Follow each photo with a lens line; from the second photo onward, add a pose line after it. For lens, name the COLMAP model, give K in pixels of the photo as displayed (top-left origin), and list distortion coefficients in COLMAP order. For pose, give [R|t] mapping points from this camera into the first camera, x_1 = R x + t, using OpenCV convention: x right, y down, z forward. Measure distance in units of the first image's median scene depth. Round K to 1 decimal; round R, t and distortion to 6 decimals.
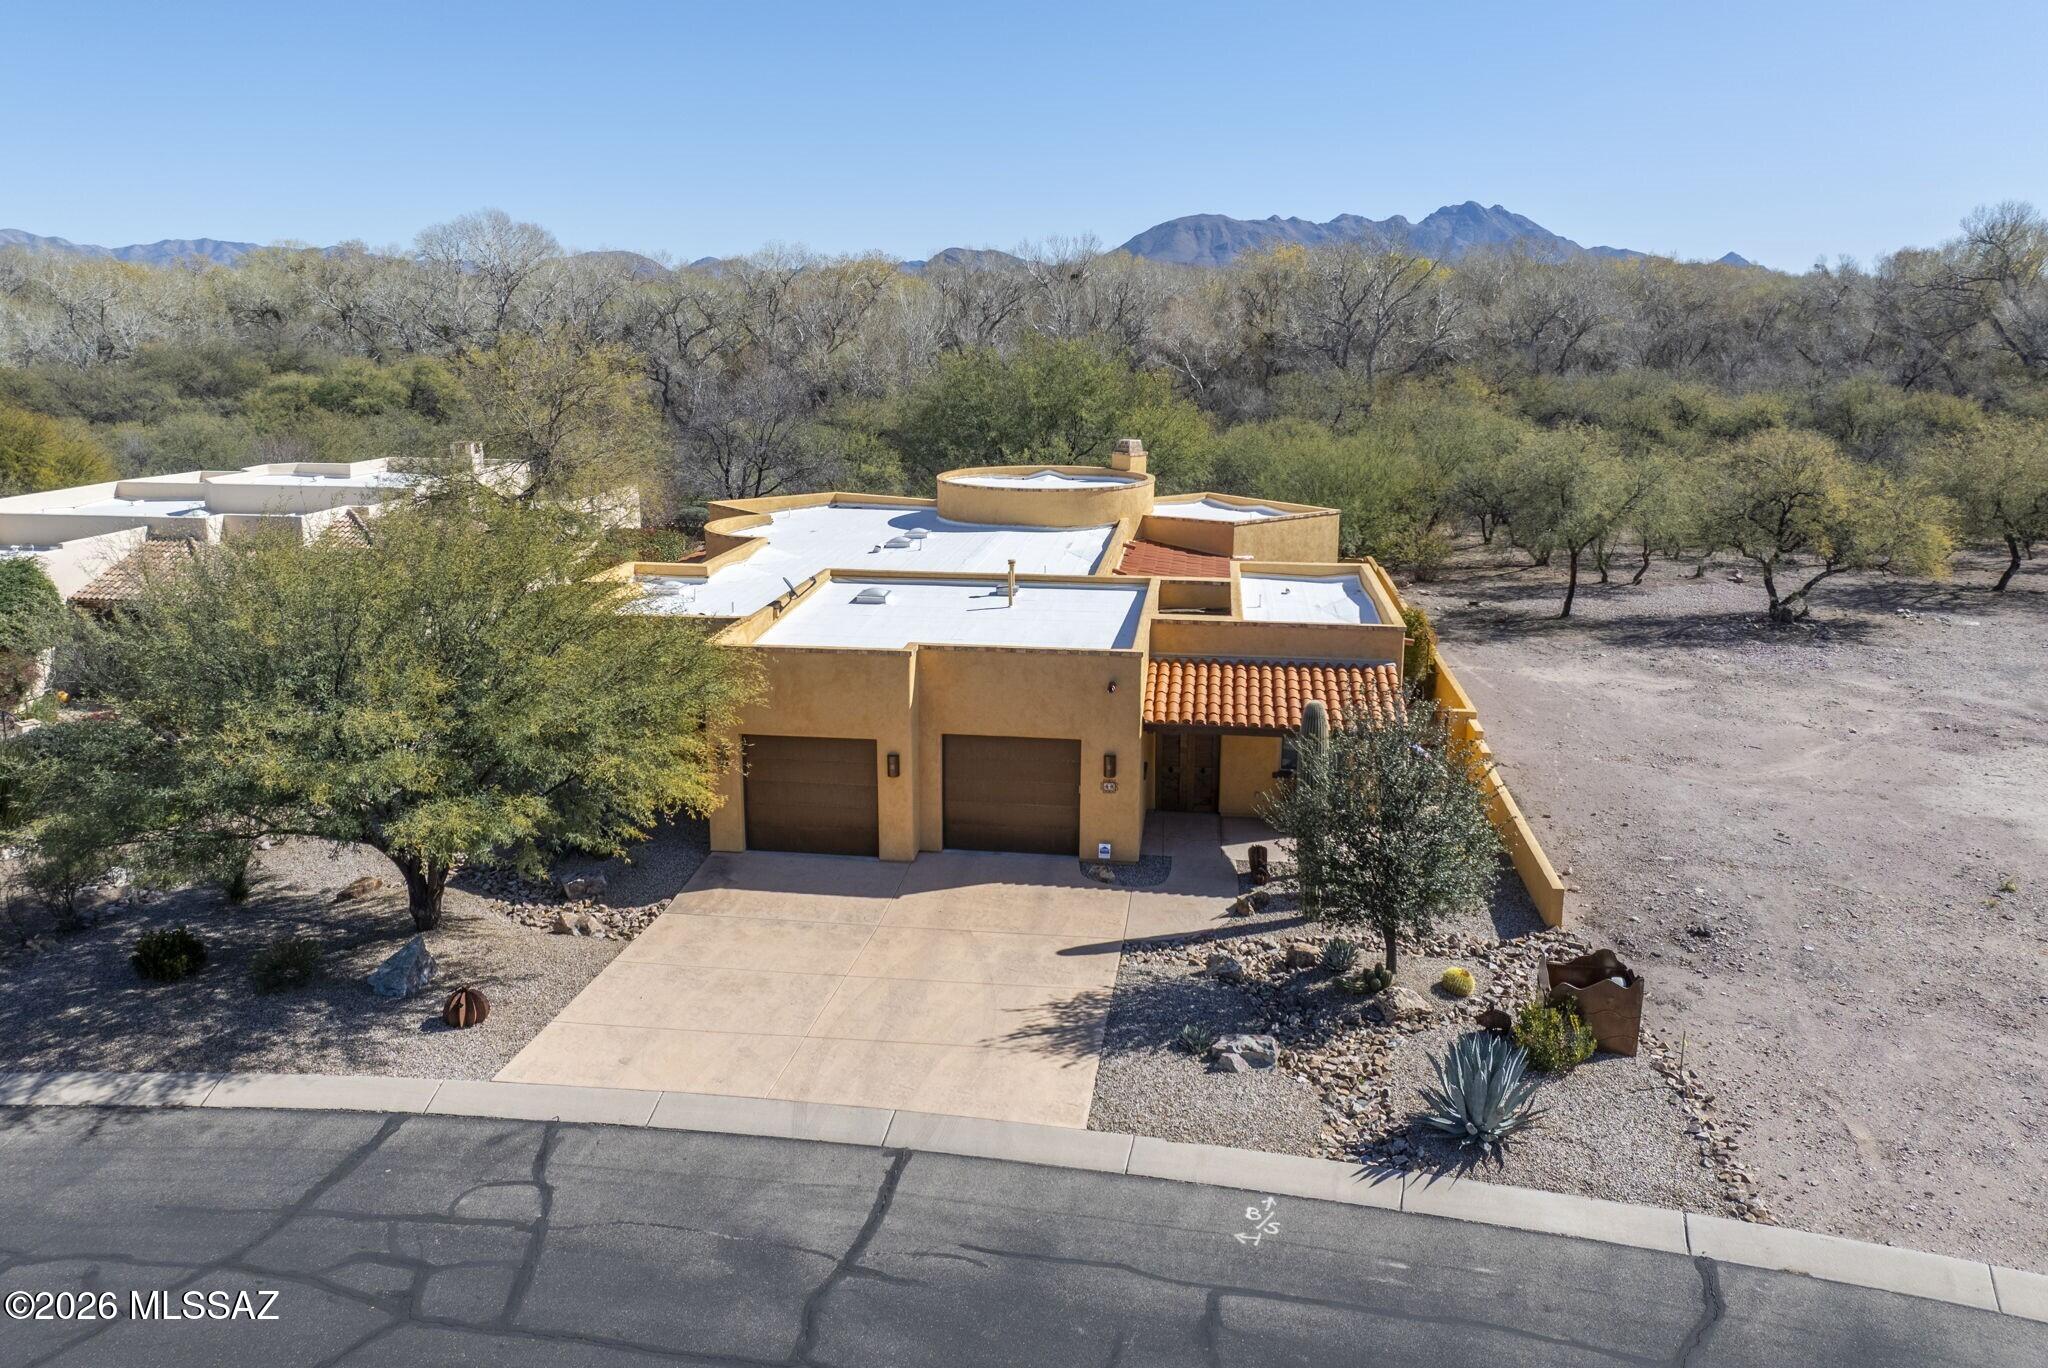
lens RADIAL K [[1452.6, 0, 1017.4], [0, 1452.6, 588.2], [0, 0, 1]] dist [-0.043833, -0.000728]
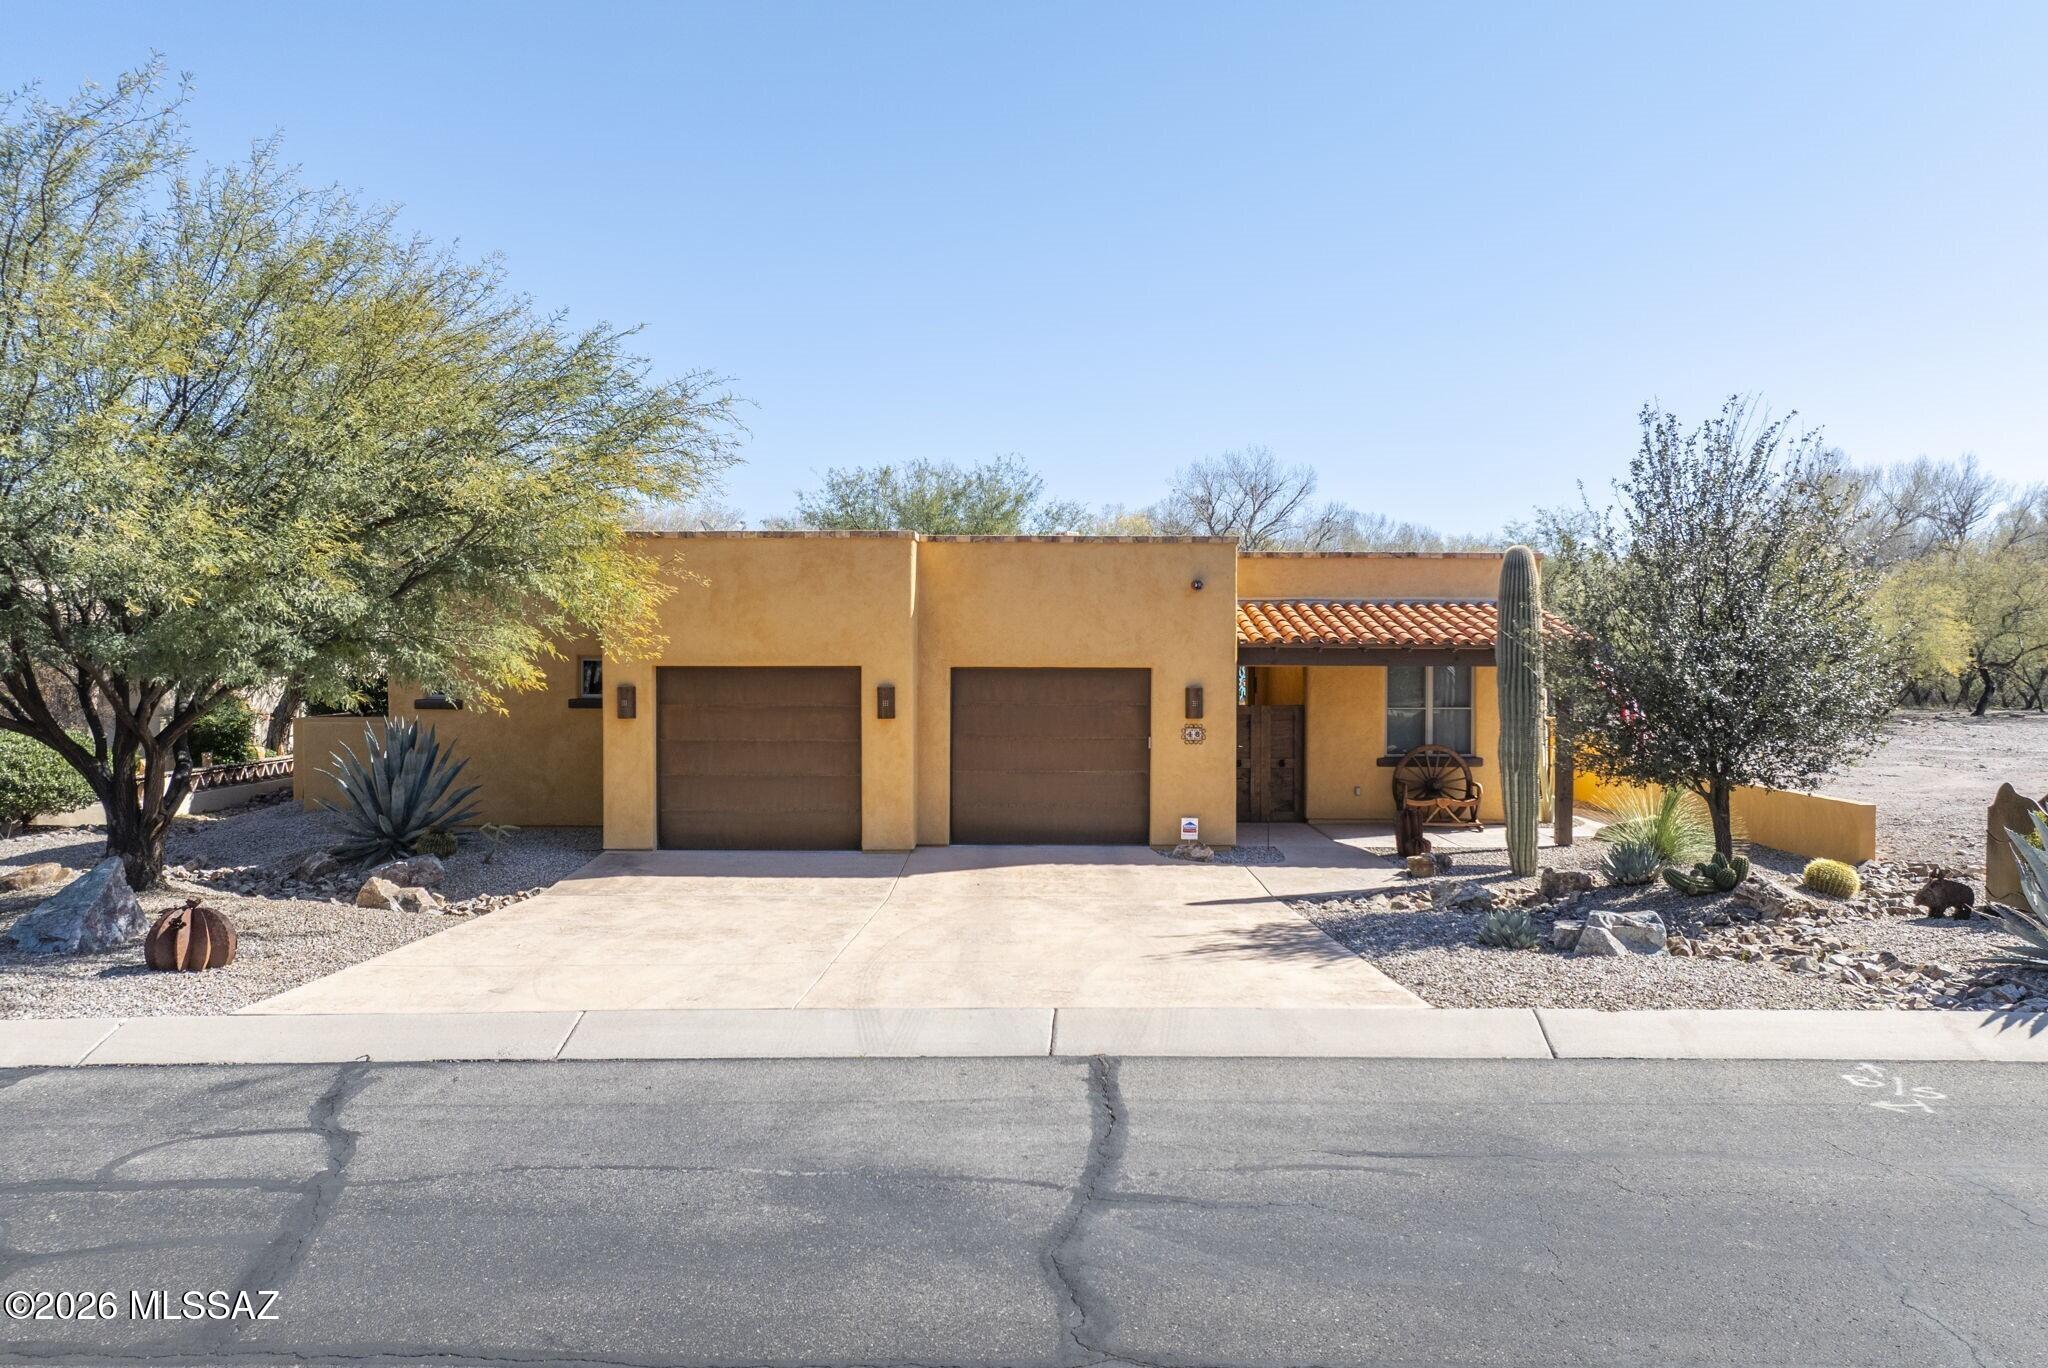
lens RADIAL K [[1442.0, 0, 1024.0], [0, 1442.0, 684.0], [0, 0, 1]] dist [-0.045297, 0.008164]
pose [[0.991165, -0.003513, 0.132591, -0.152113], [0.024951, 0.986741, -0.160374, 0.306489], [-0.130269, 0.162265, 0.978110, 0.447423]]
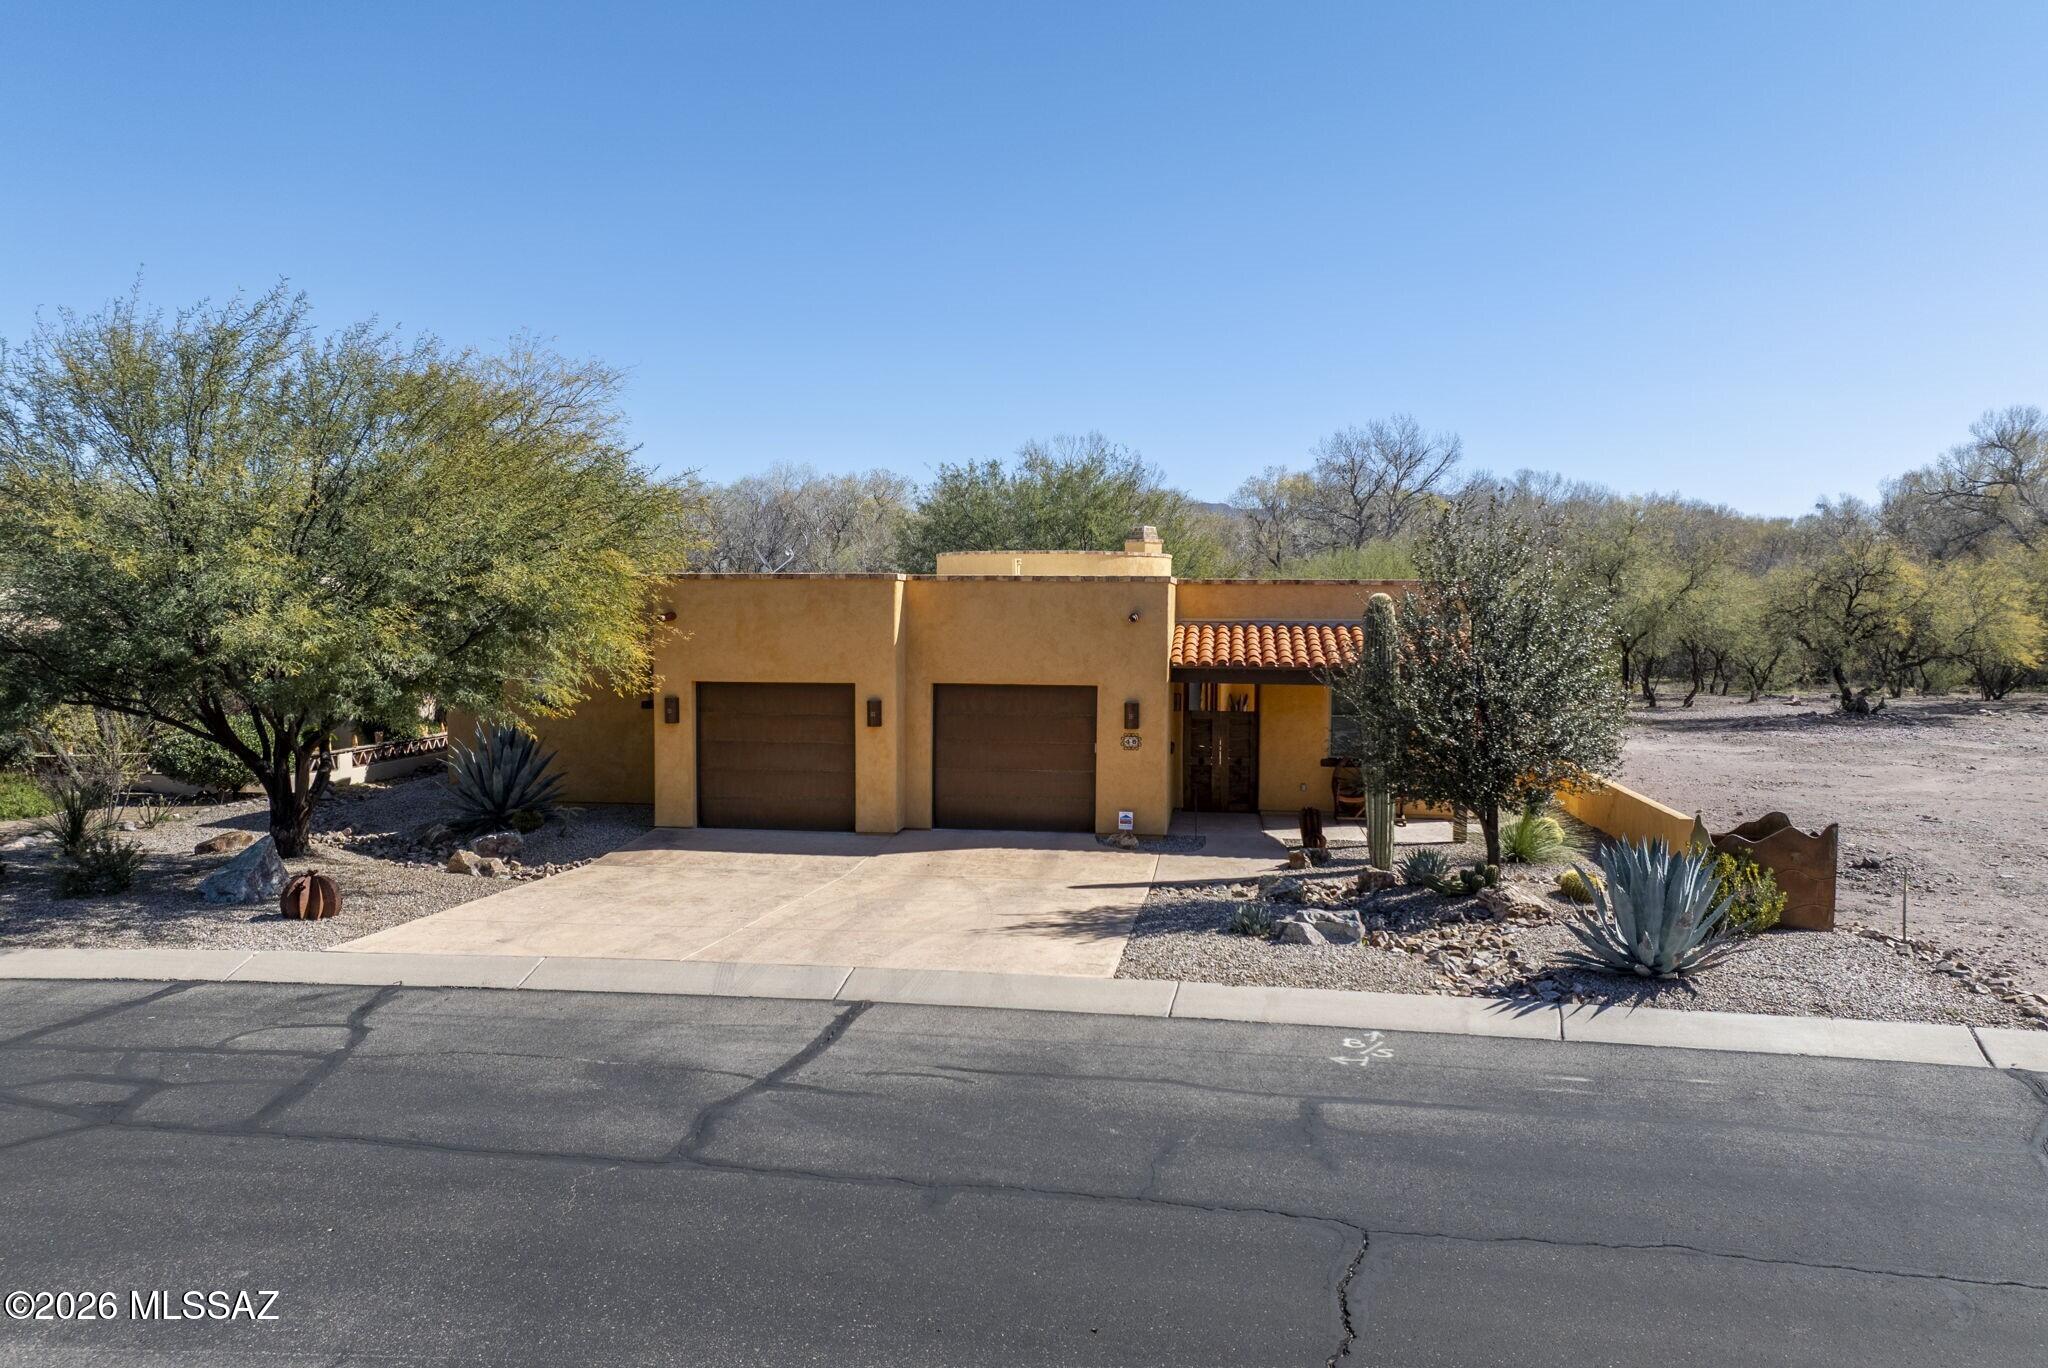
lens RADIAL K [[1439.4, 0, 1024.0], [0, 1439.4, 684.0], [0, 0, 1]] dist [-0.027102, -0.028946]
pose [[0.999994, 0.003565, -0.000023, 0.001775], [-0.003539, 0.991775, -0.127946, 0.289849], [-0.000434, 0.127945, 0.991781, 0.233160]]
